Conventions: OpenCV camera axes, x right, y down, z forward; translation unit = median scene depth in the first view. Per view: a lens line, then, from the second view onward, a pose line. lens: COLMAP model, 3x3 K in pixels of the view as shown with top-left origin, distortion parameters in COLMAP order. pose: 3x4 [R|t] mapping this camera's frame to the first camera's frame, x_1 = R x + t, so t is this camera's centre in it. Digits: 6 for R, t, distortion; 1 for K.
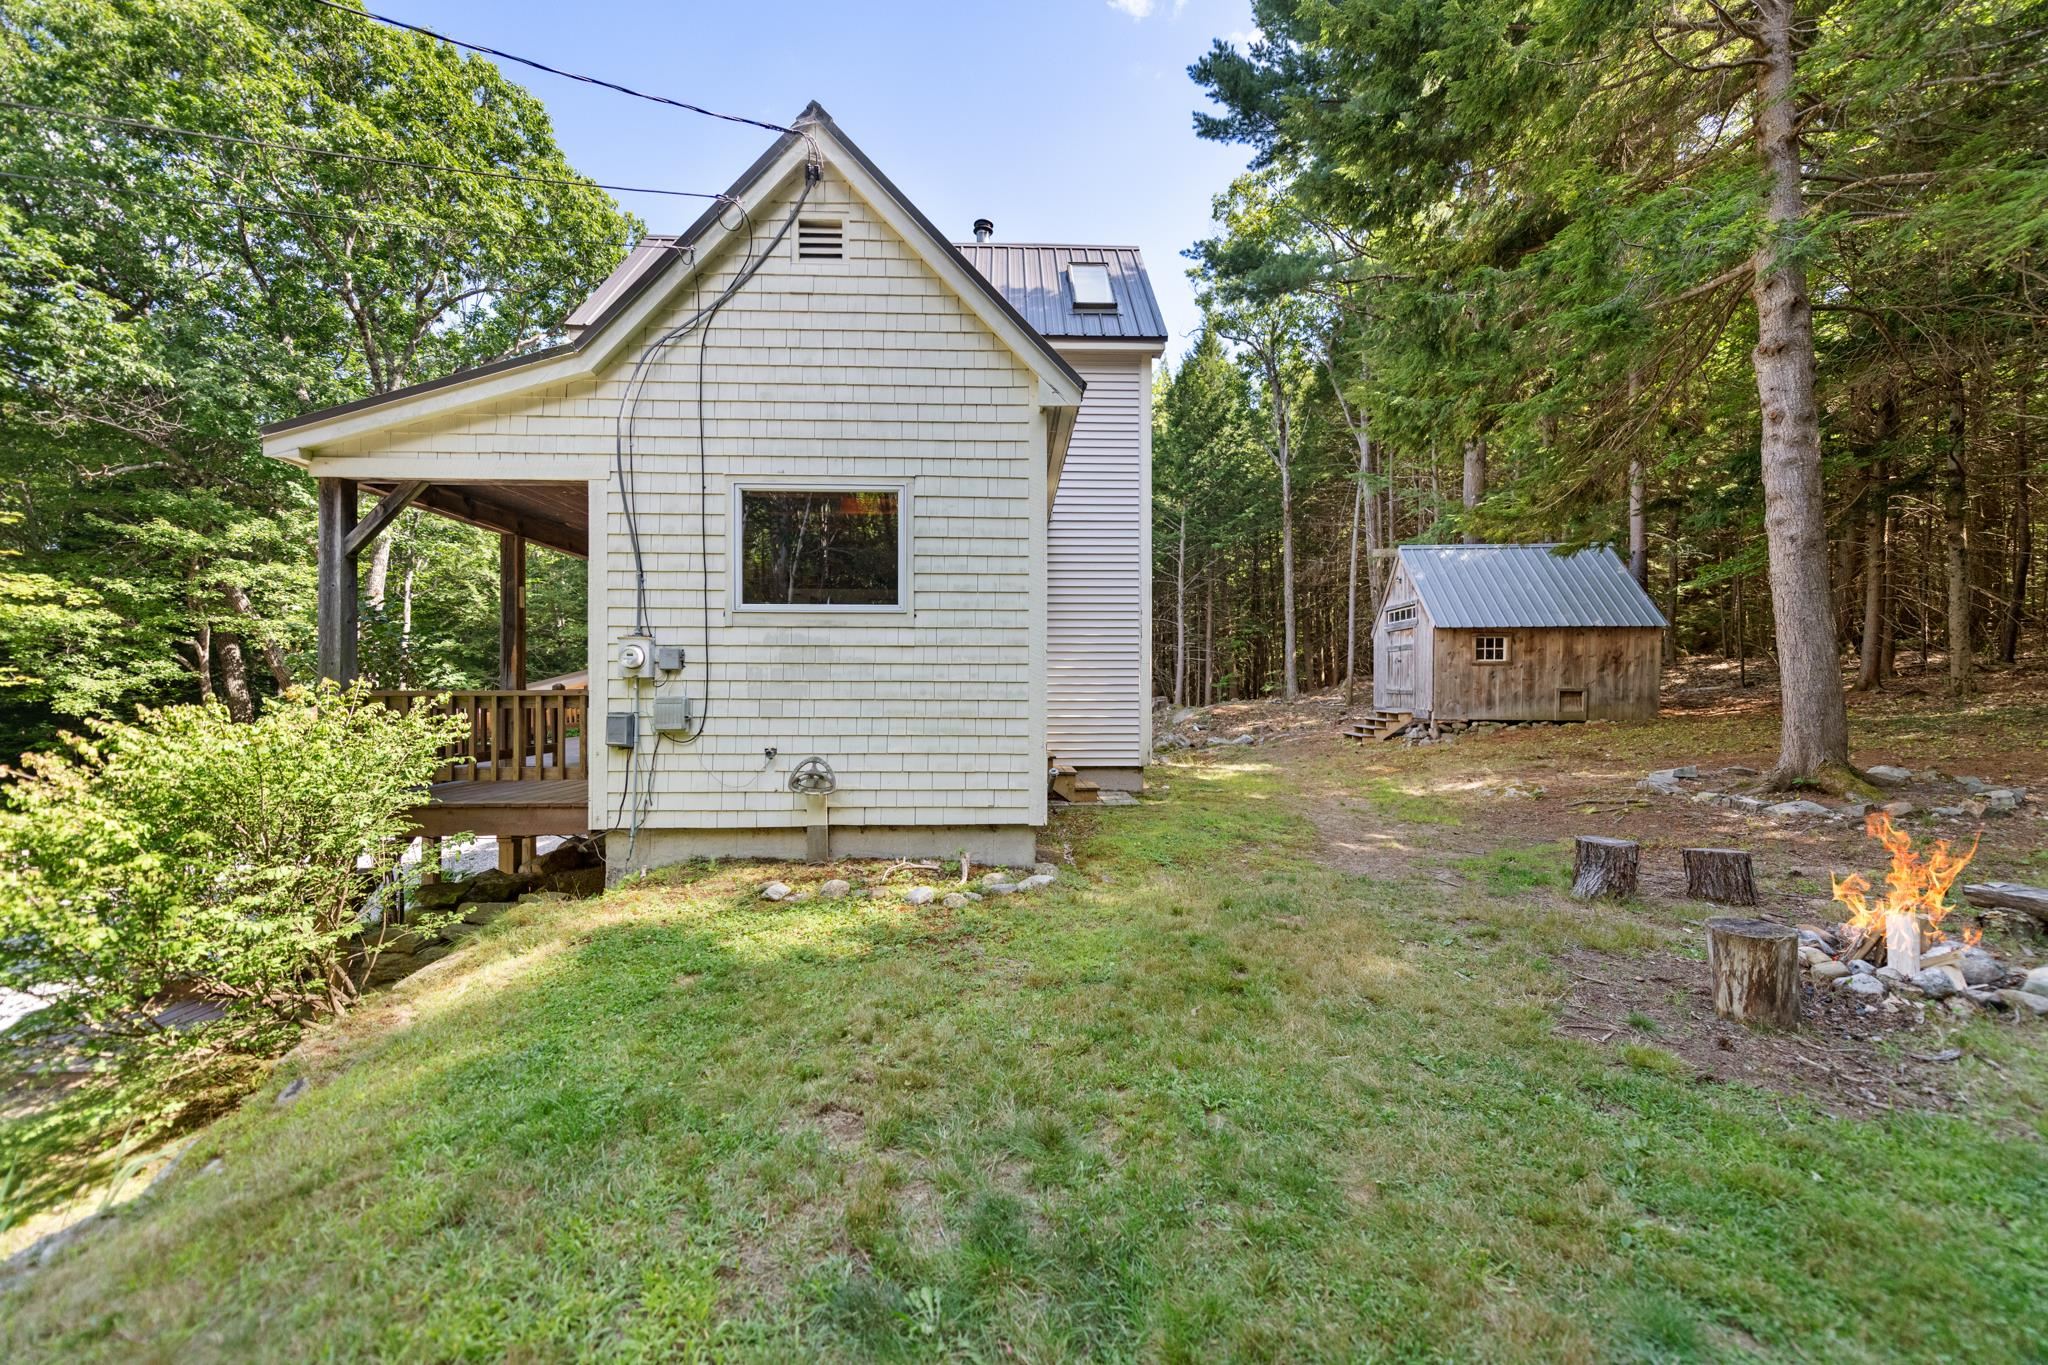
lens RADIAL K [[799.3, 0, 1024.0], [0, 799.3, 682.5], [0, 0, 1]] dist [0.000097, -0.003128]
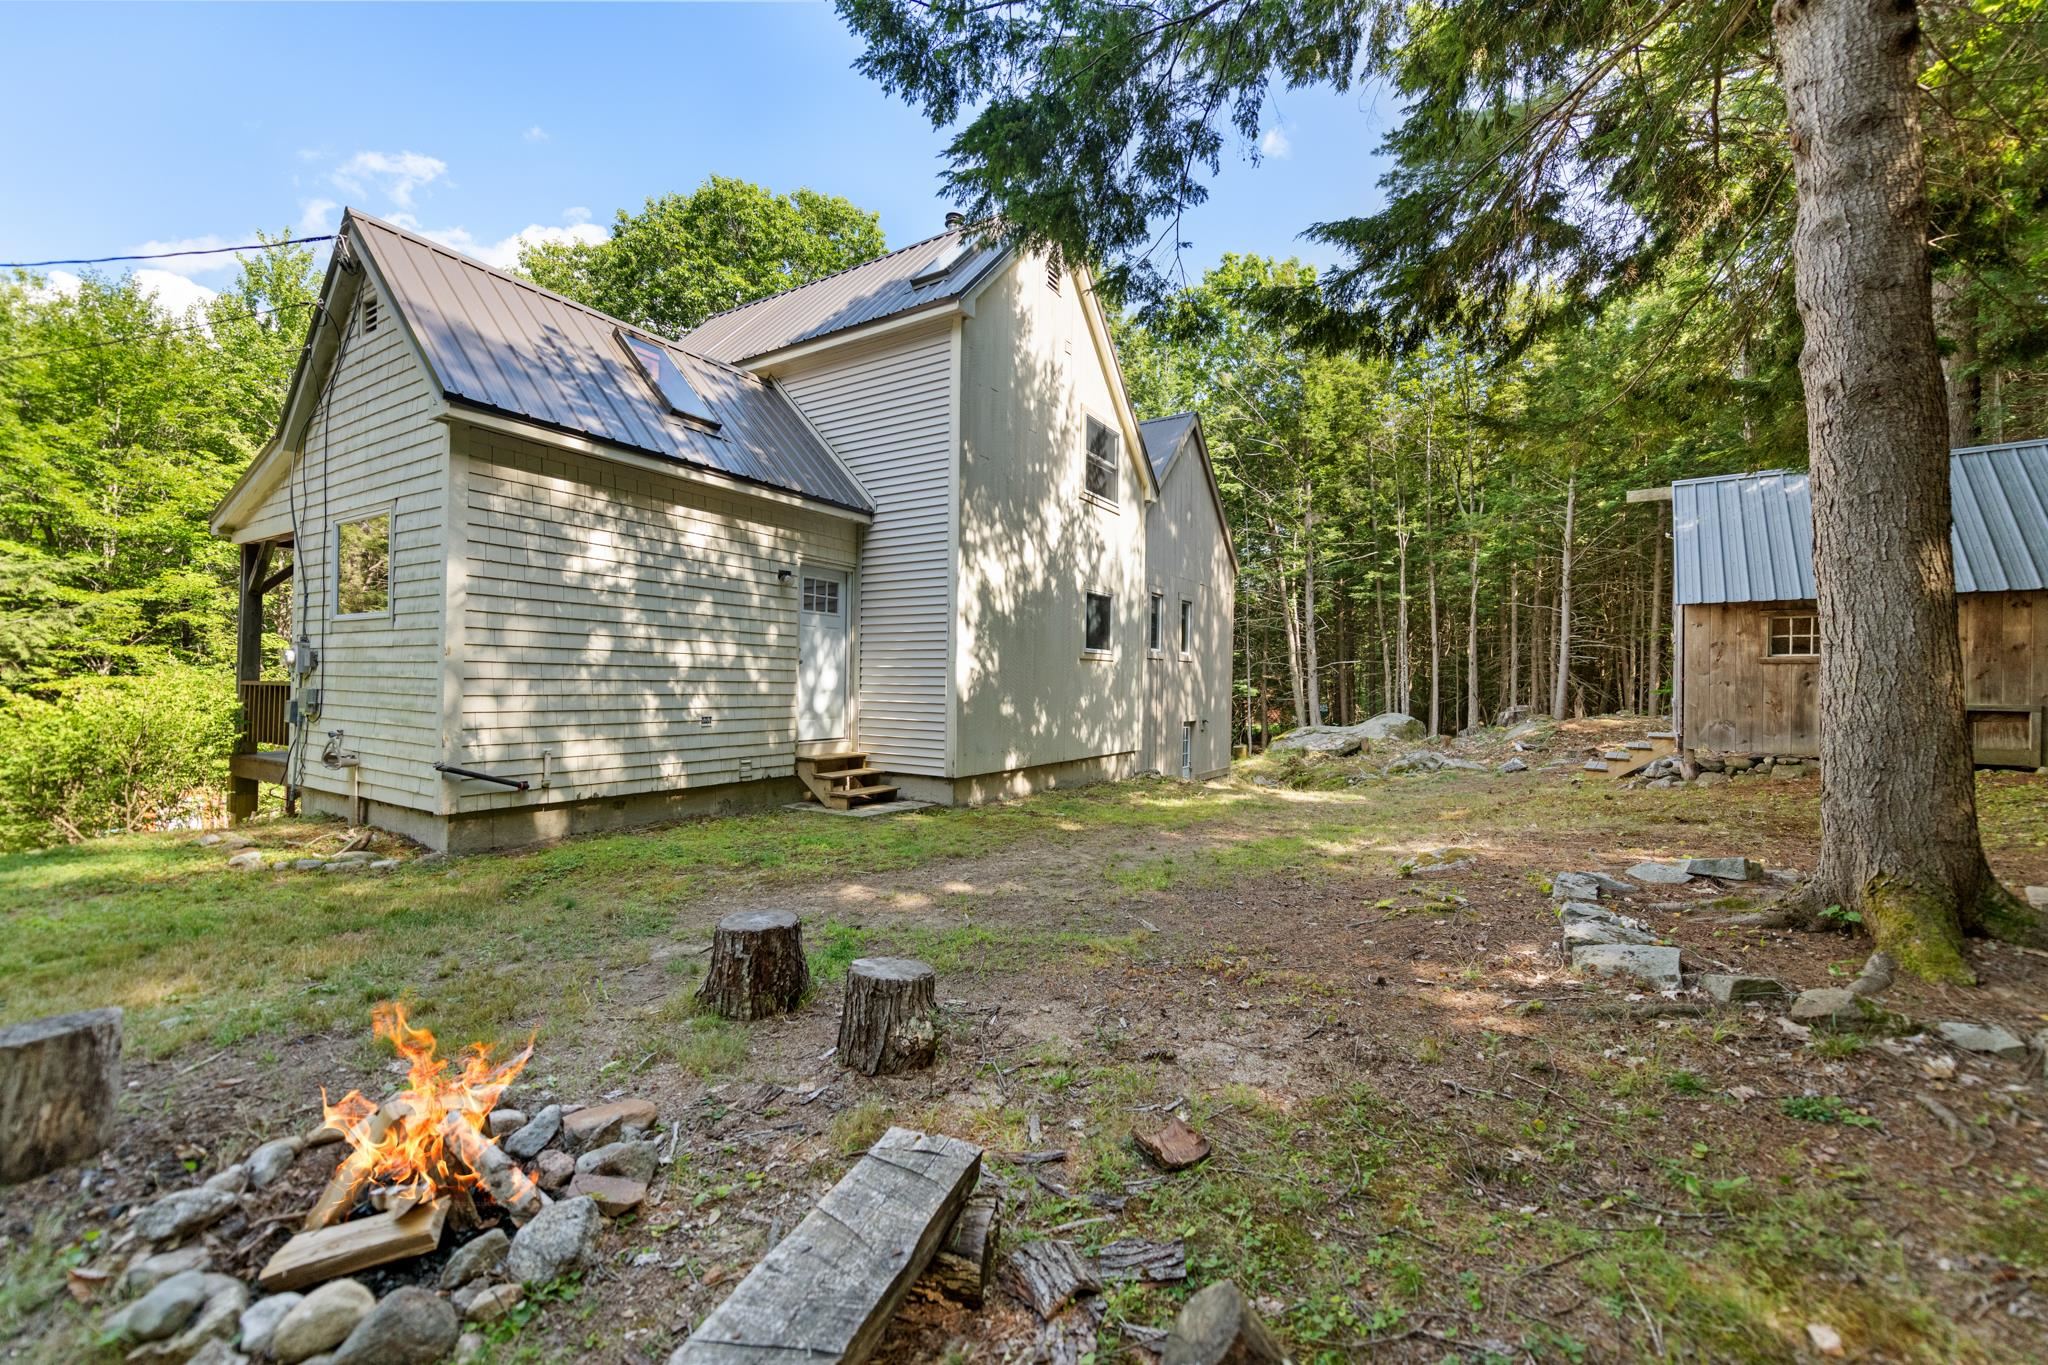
lens RADIAL K [[799.3, 0, 1024.0], [0, 799.3, 682.5], [0, 0, 1]] dist [0.000097, -0.003128]
pose [[0.840152, 0.002353, -0.542346, 0.885919], [-0.004154, 0.999989, -0.002097, -0.007561], [0.542335, 0.004015, 0.840153, 0.383598]]
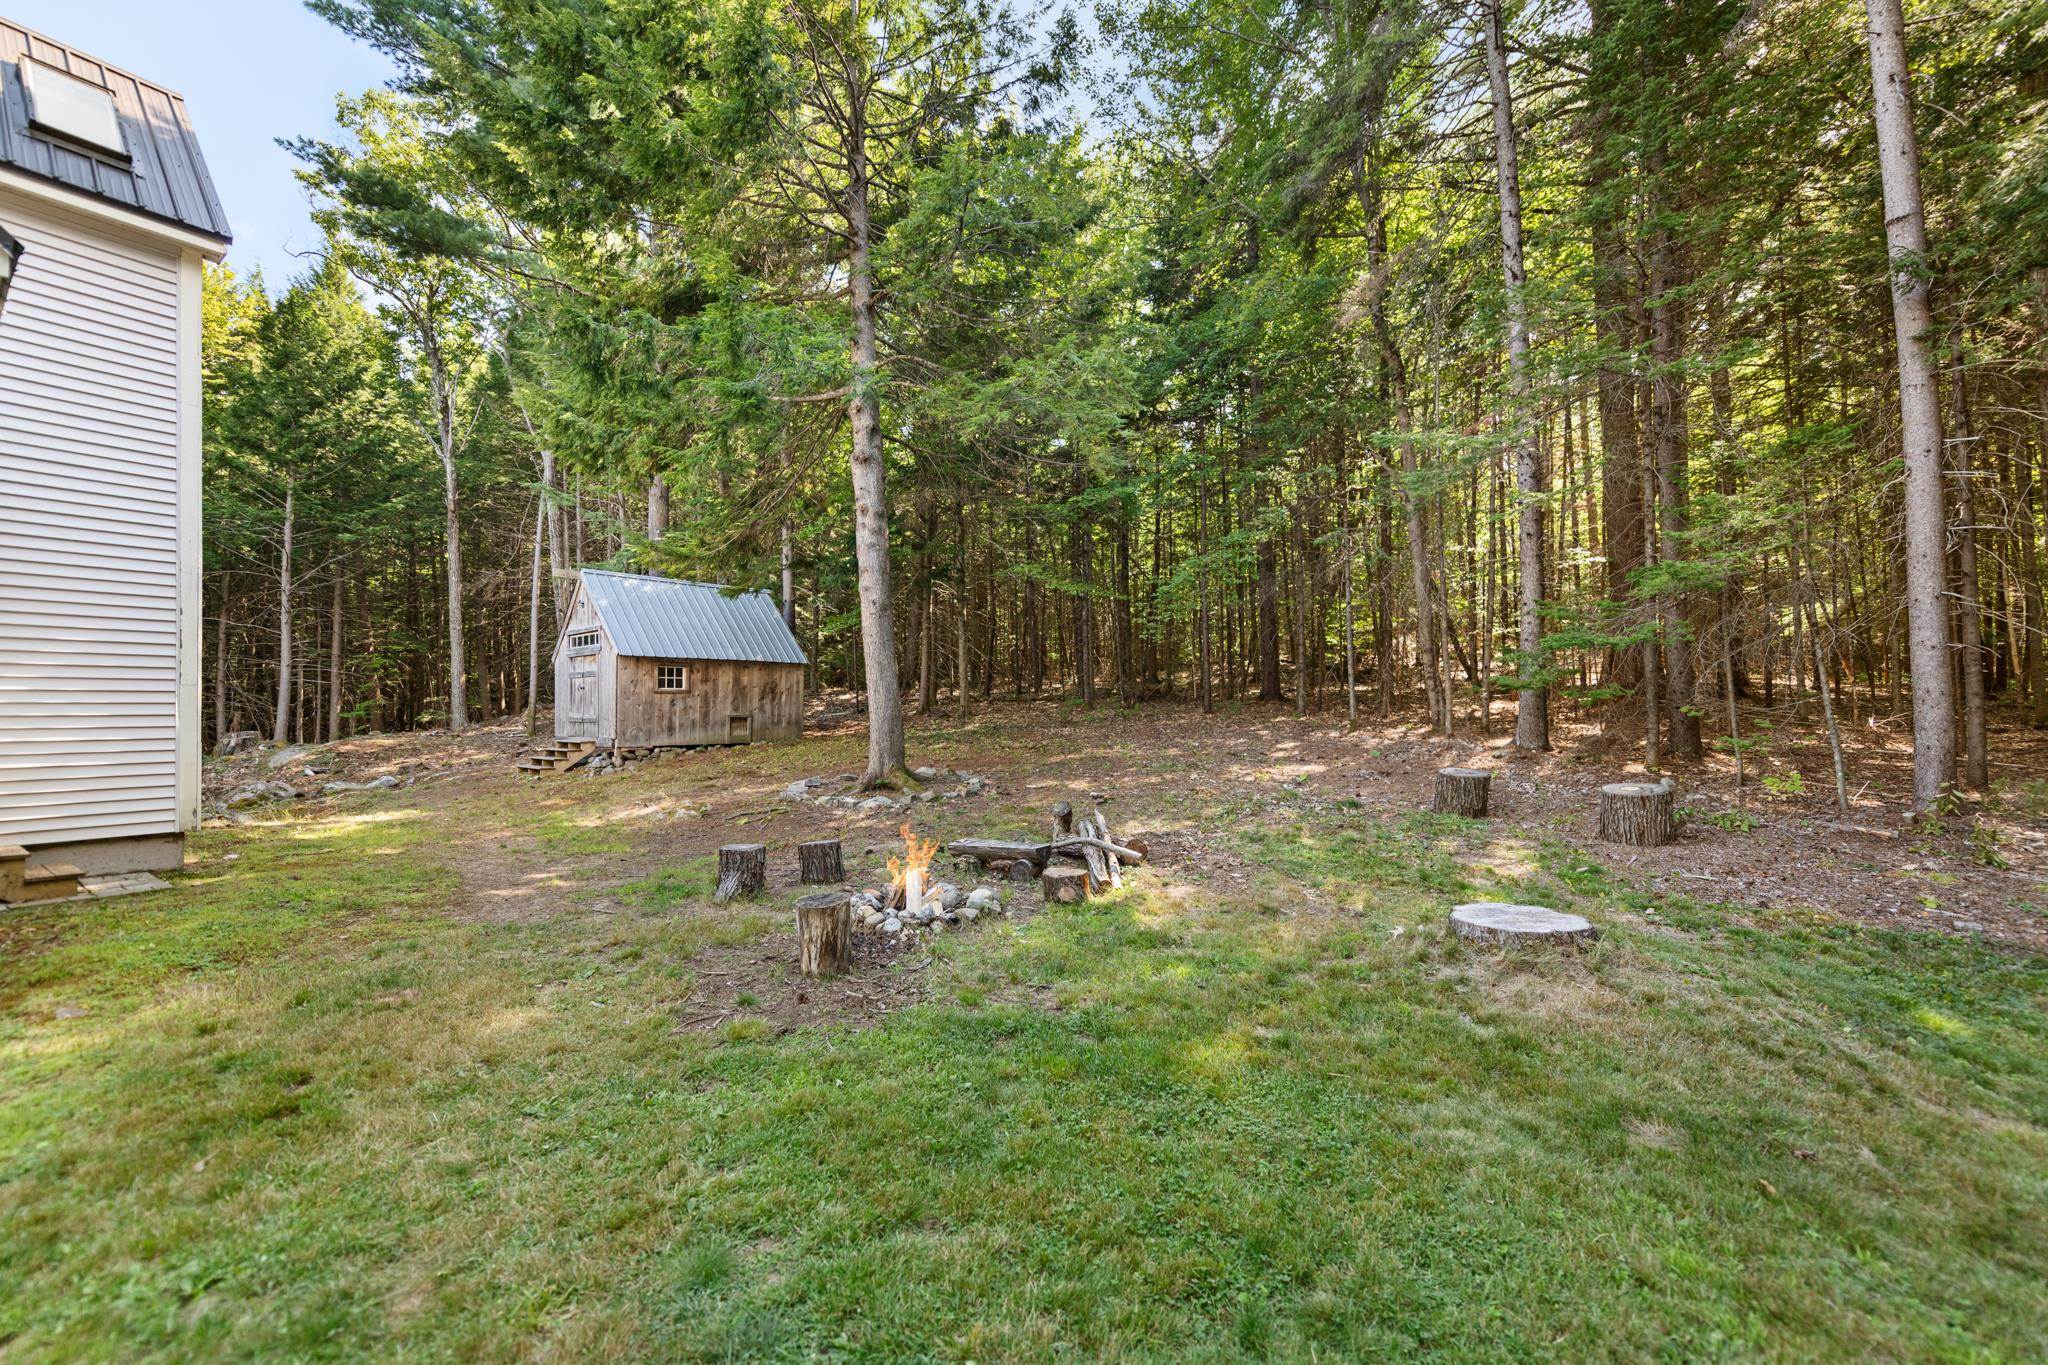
lens RADIAL K [[805.6, 0, 1025.1], [0, 805.6, 692.6], [0, 0, 1]] dist [-0.000093, -0.002591]
pose [[0.593830, 0.013490, 0.804477, 0.016285], [0.004226, 0.999793, -0.019884, 0.000394], [-0.804579, 0.015207, 0.593650, -0.009096]]
